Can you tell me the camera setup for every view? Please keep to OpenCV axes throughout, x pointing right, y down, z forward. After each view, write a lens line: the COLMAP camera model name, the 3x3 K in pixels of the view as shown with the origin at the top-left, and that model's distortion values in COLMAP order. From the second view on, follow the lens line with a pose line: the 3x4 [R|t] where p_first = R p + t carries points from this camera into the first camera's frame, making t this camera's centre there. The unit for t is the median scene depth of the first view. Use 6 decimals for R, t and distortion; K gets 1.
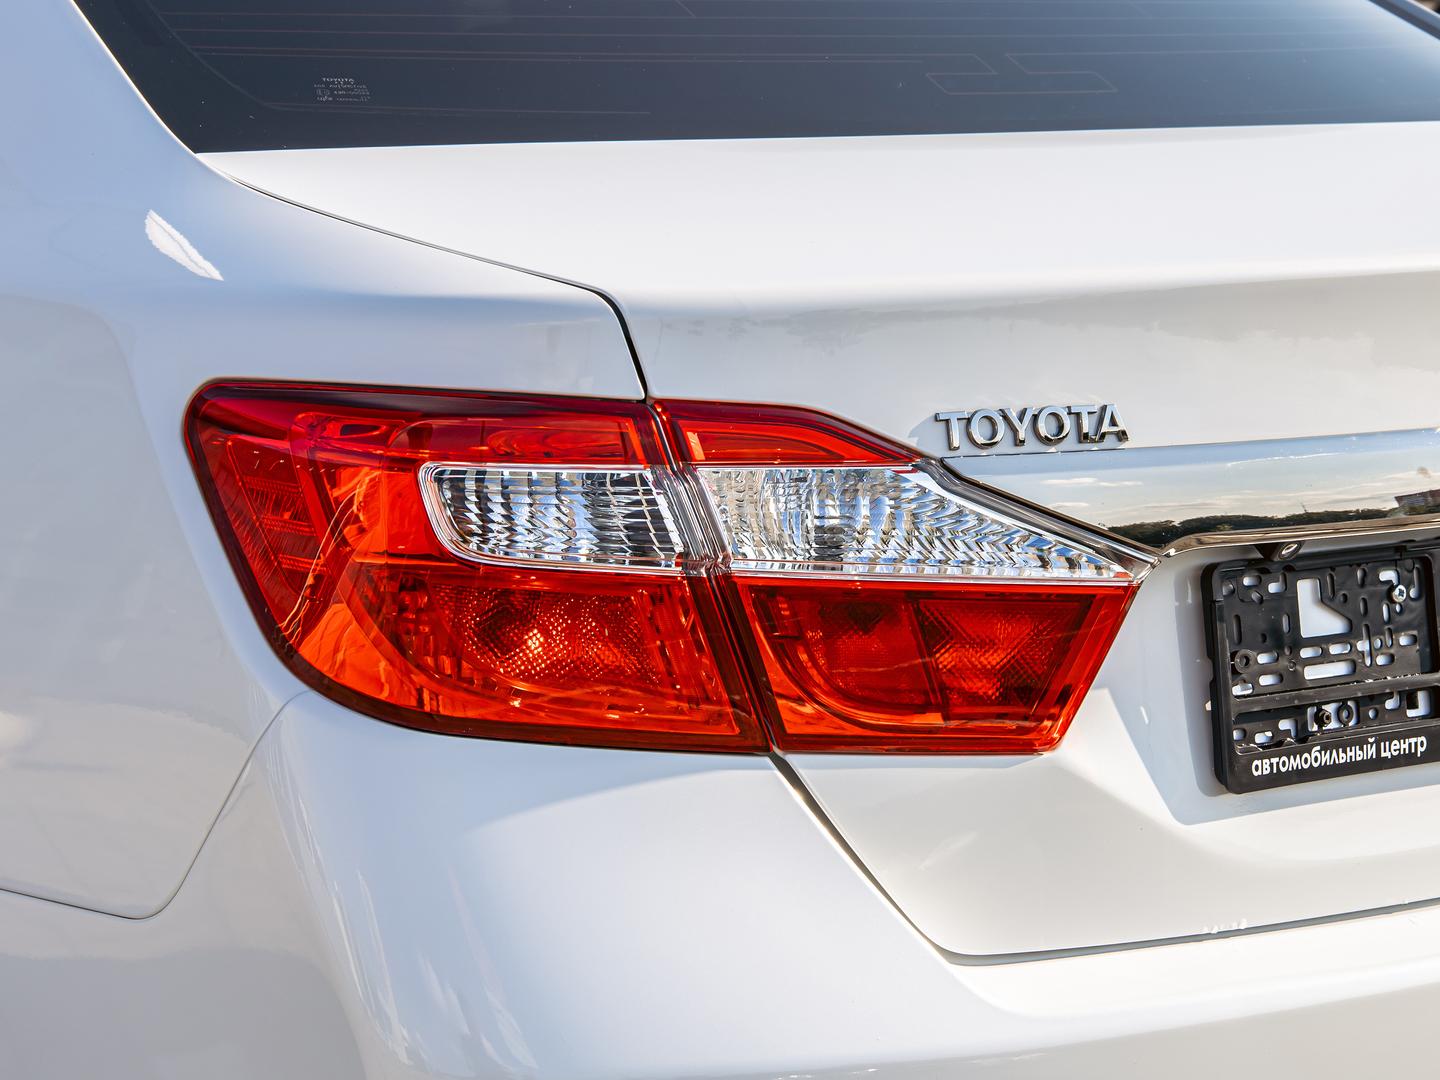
lens RADIAL K [[3747.6, 0, 720.0], [0, 3747.6, 540.0], [0, 0, 1]] dist [-0.043002, -0.806509]
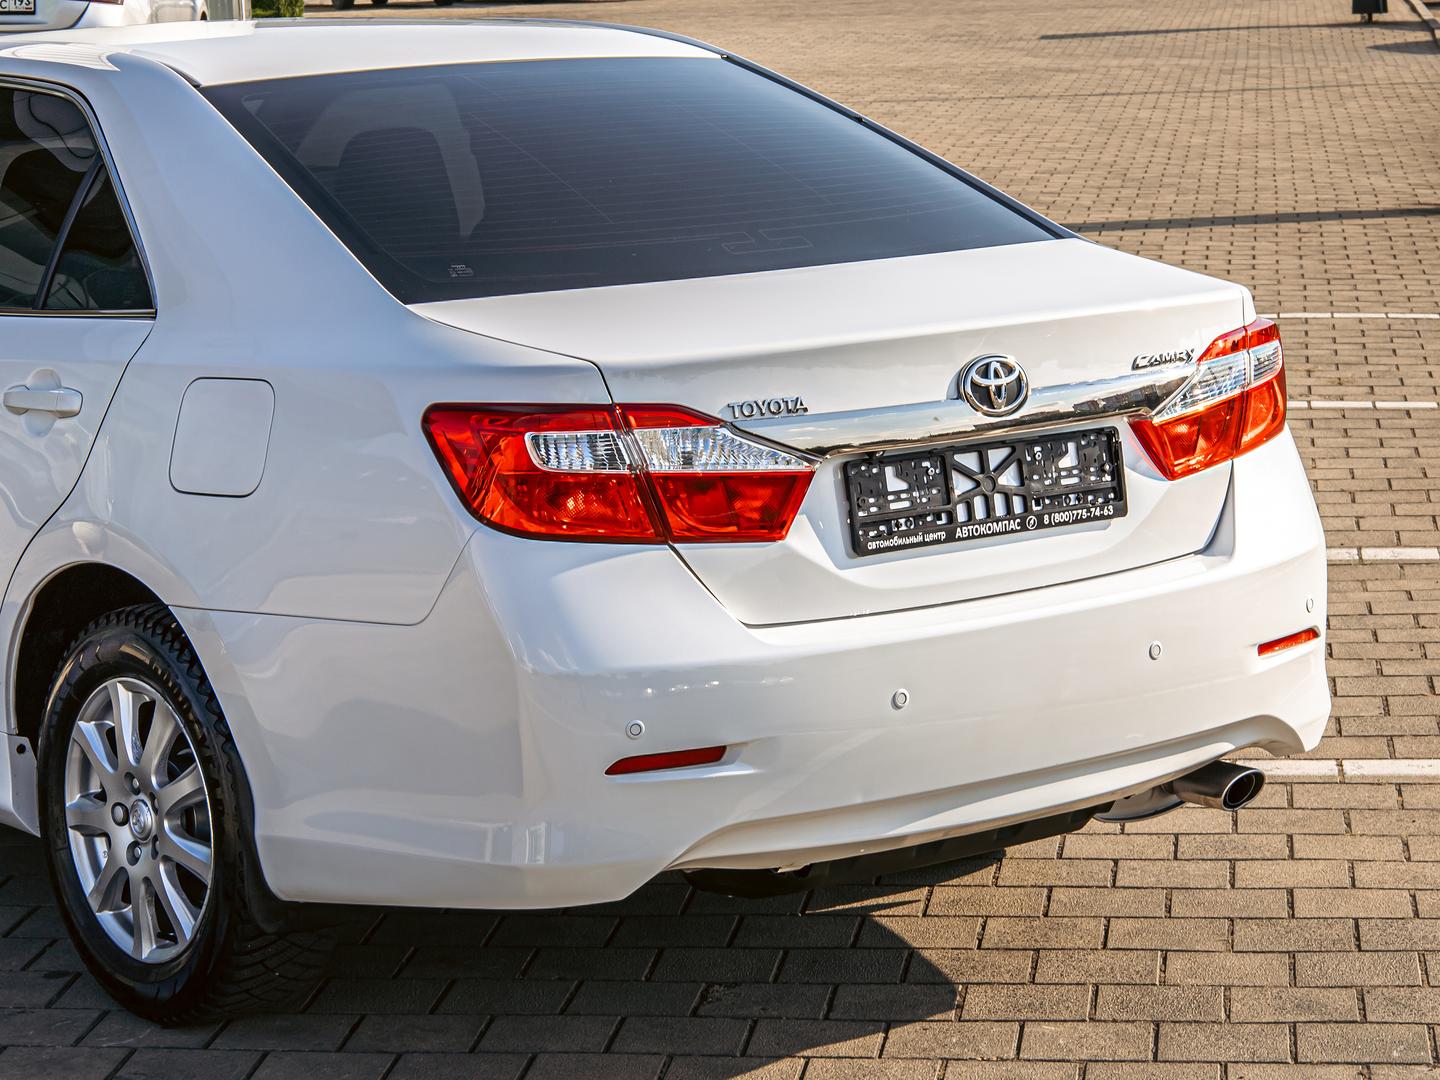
lens RADIAL K [[3147.8, 0, 720.0], [0, 3147.8, 540.0], [0, 0, 1]] dist [-0.248752, 0.224460]
pose [[0.998090, -0.044769, 0.042564, -0.039318], [0.044233, 0.998931, 0.013431, 0.027070], [-0.043120, -0.011523, 0.999003, -1.047933]]
